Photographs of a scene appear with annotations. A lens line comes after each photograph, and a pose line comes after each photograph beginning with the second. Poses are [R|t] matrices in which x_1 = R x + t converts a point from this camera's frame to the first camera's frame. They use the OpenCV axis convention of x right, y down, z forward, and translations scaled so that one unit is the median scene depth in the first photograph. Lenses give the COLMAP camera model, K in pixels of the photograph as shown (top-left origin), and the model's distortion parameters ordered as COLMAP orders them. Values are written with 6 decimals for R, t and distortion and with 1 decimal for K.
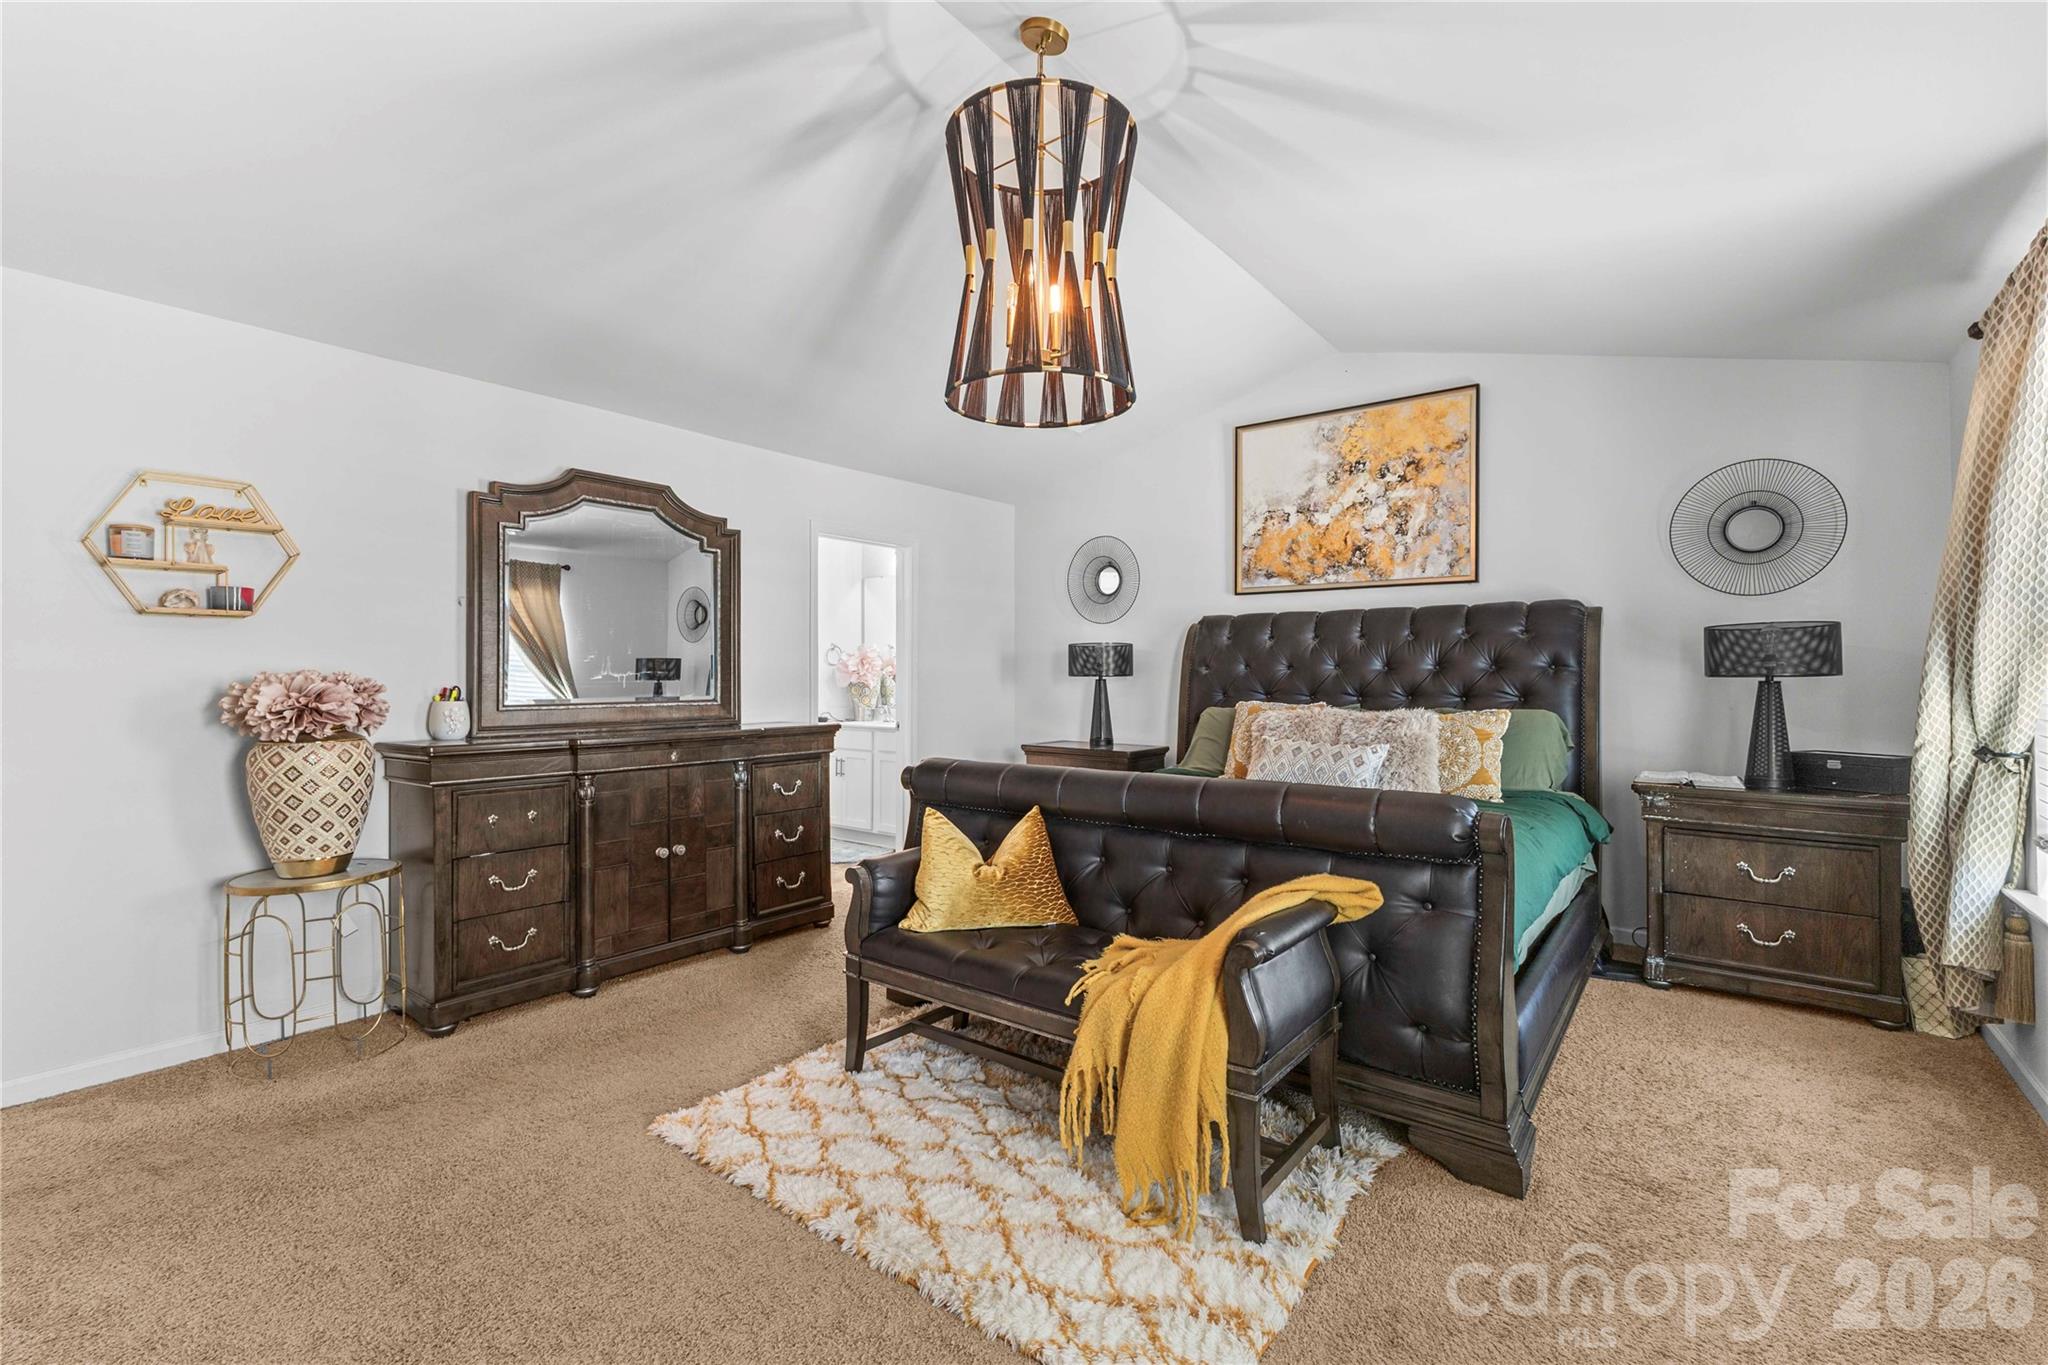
lens RADIAL K [[882.6, 0, 1022.3], [0, 882.6, 665.8], [0, 0, 1]] dist [0.009917, -0.002341]
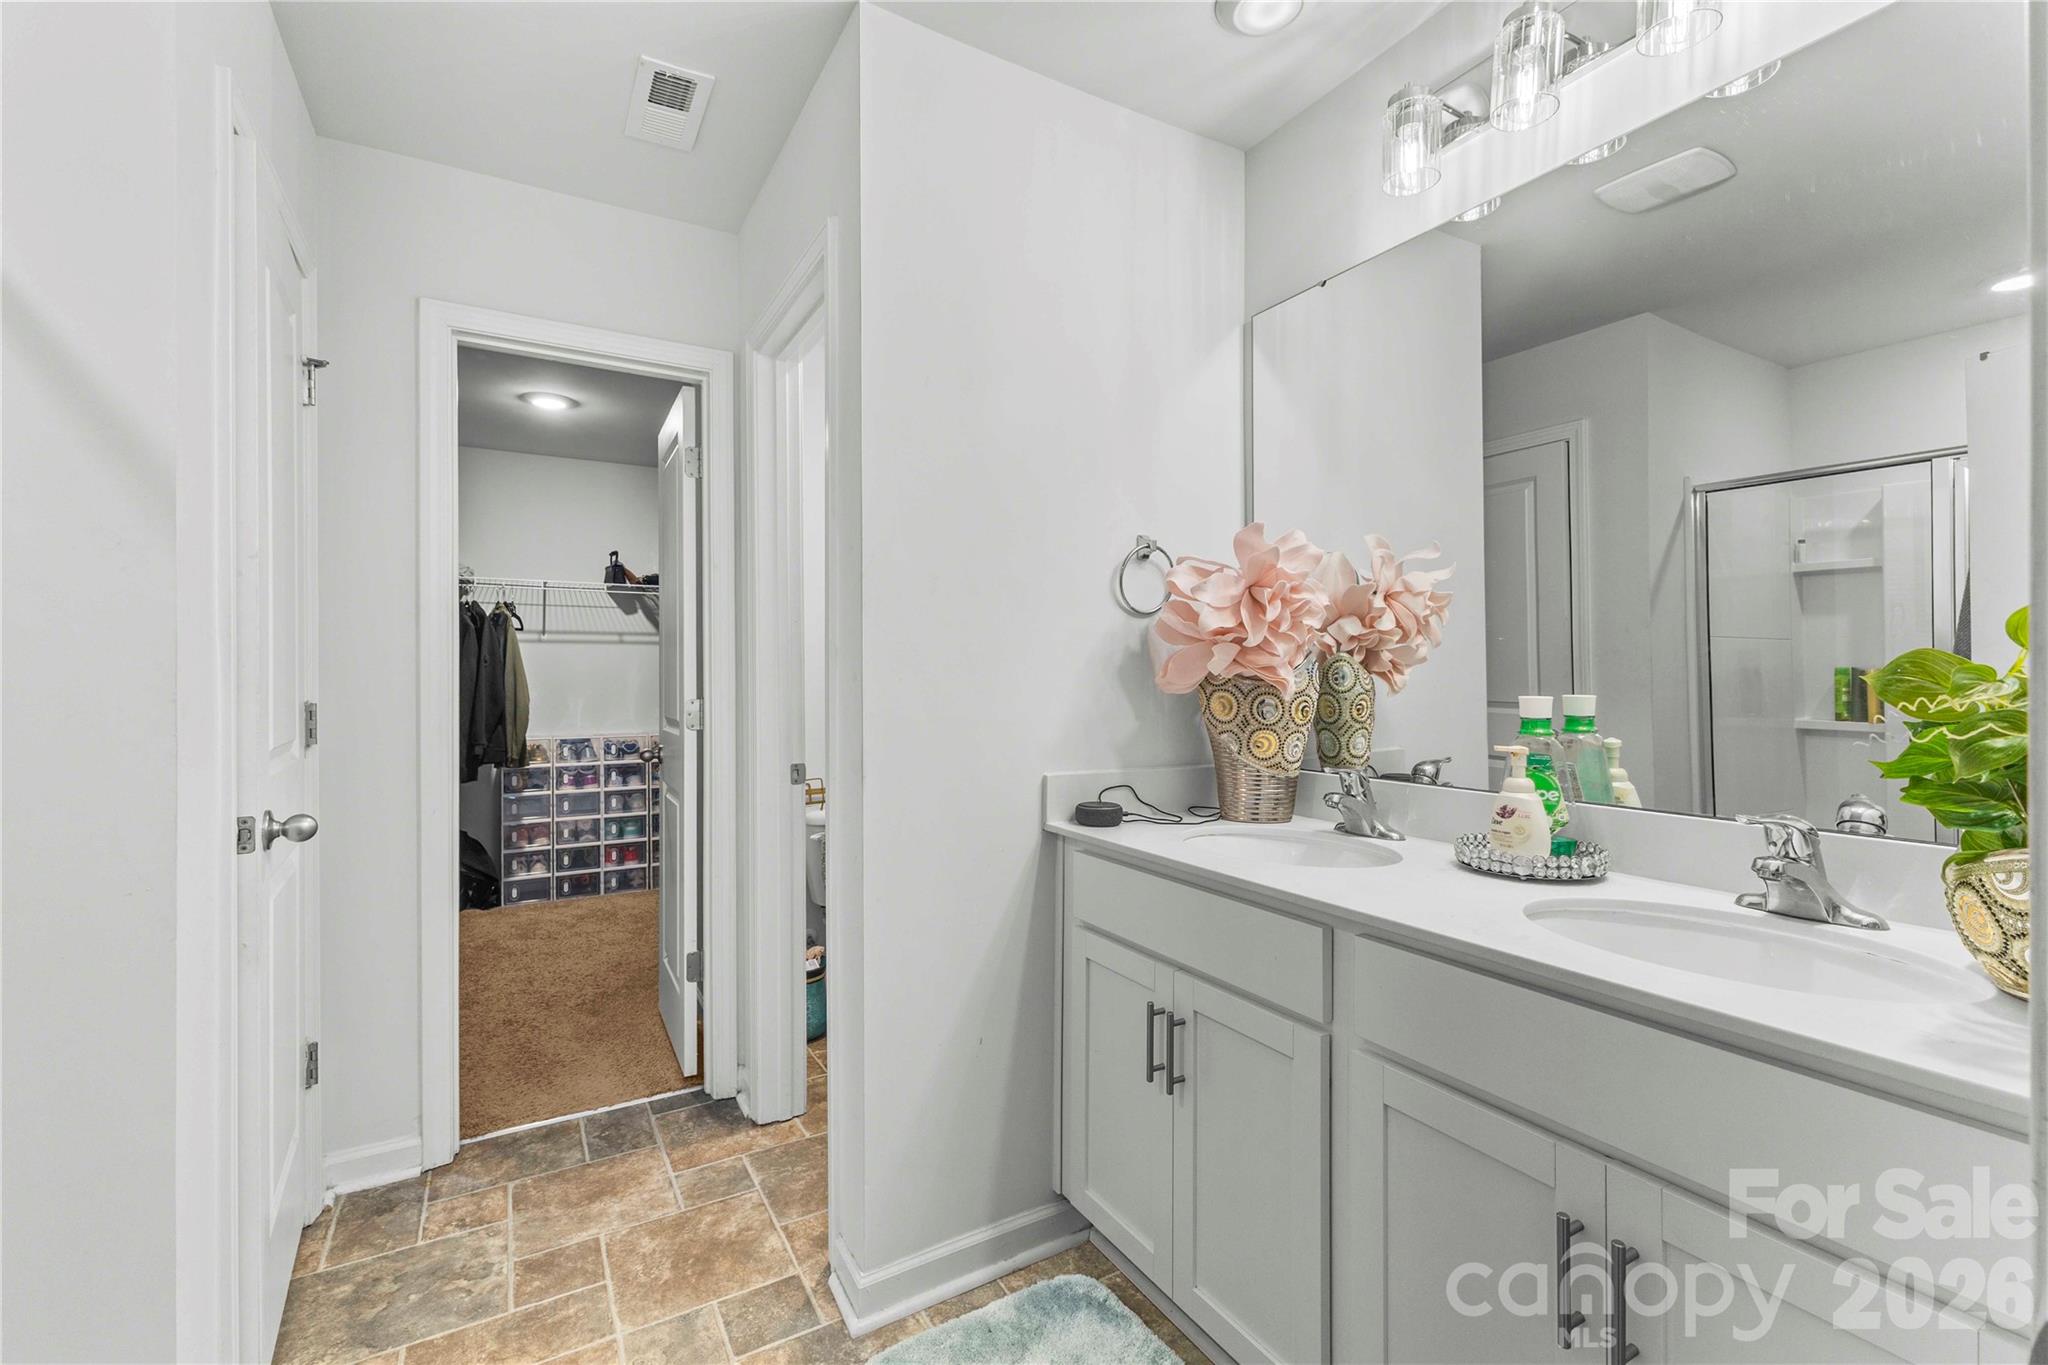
lens RADIAL K [[882.6, 0, 1036.3], [0, 882.6, 668.7], [0, 0, 1]] dist [0.009917, -0.002341]
pose [[0.932765, -0.000627, -0.360485, -0.232157], [0.002620, 0.999984, 0.005038, 0.024277], [0.360476, -0.005644, 0.932751, 1.162952]]
